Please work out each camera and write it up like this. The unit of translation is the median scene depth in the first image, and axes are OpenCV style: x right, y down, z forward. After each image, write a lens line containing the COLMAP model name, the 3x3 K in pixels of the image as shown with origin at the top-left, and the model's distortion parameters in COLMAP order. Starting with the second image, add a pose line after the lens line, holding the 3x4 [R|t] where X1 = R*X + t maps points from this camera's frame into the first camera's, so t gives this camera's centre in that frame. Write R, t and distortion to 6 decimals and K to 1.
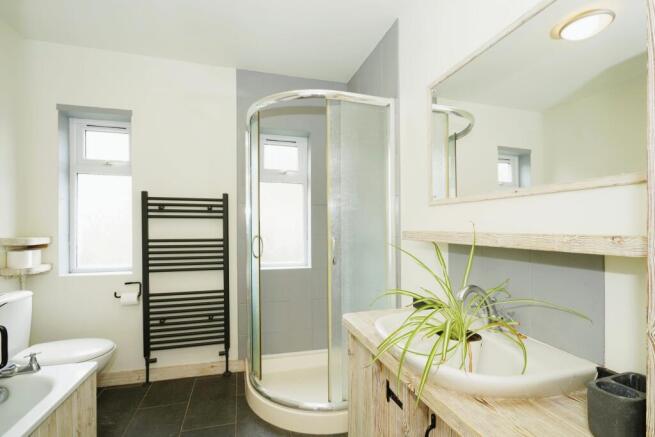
lens RADIAL K [[306.7, 0, 327.5], [0, 306.7, 218.5], [0, 0, 1]] dist [-0.000186, 0.000047]
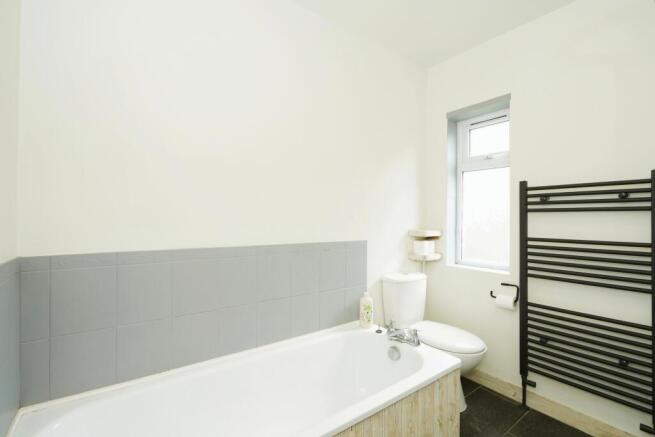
lens RADIAL K [[294.1, 0, 326.9], [0, 294.1, 220.3], [0, 0, 1]] dist [-0.000554, 0.000290]
pose [[0.349806, 0.004853, -0.936810, -0.017626], [0.014935, 0.999831, 0.010757, 0.003866], [0.936703, -0.017754, 0.349674, 0.206428]]
